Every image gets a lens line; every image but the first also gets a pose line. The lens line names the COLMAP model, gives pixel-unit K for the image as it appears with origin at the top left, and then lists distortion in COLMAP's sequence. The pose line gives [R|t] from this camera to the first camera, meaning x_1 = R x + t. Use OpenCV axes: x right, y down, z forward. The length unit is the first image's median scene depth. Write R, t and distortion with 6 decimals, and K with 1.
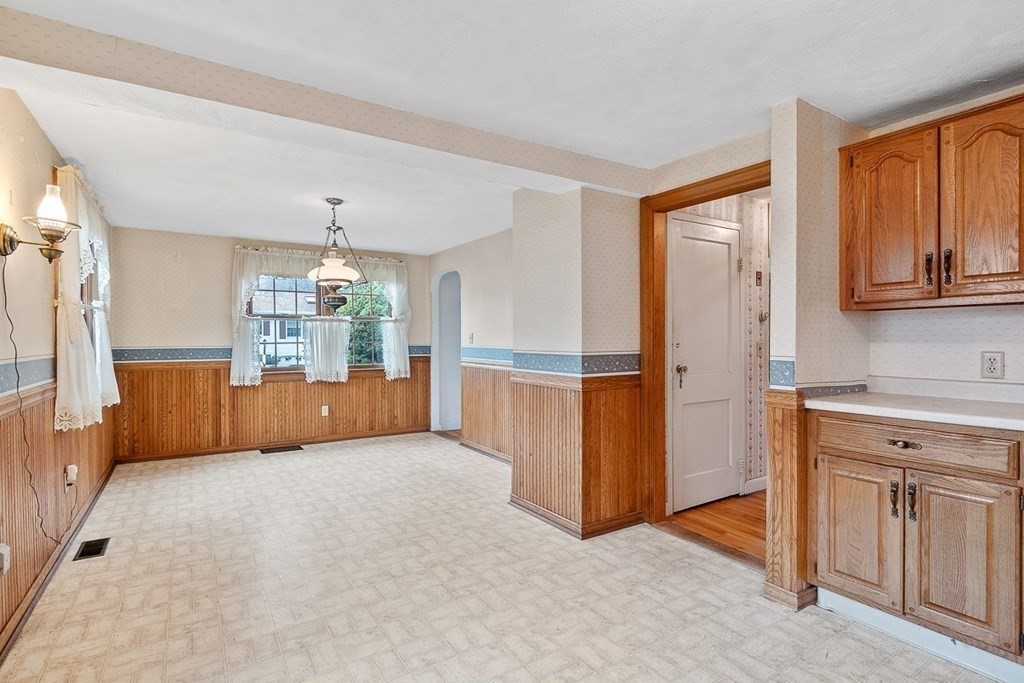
lens RADIAL K [[493.3, 0, 512.0], [0, 493.3, 341.5], [0, 0, 1]] dist [0.000289, 0.000093]
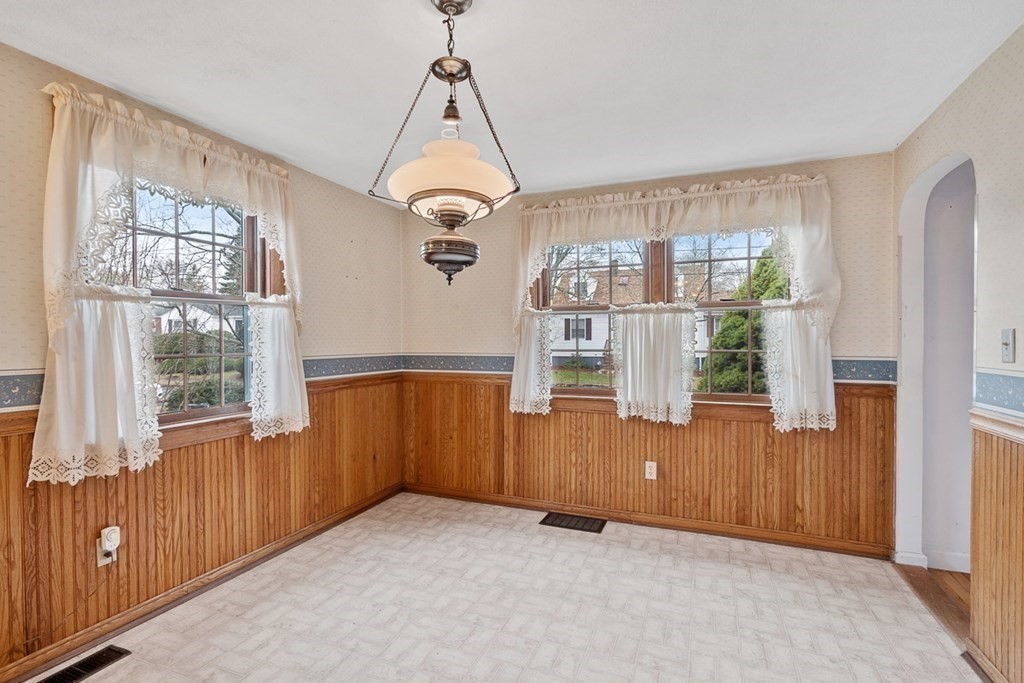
lens RADIAL K [[493.3, 0, 512.0], [0, 493.3, 341.5], [0, 0, 1]] dist [0.000289, 0.000093]
pose [[0.562998, 0.005139, -0.826443, -0.000335], [-0.006013, 0.999980, 0.002123, -0.008534], [0.826437, 0.003774, 0.563017, 0.574504]]
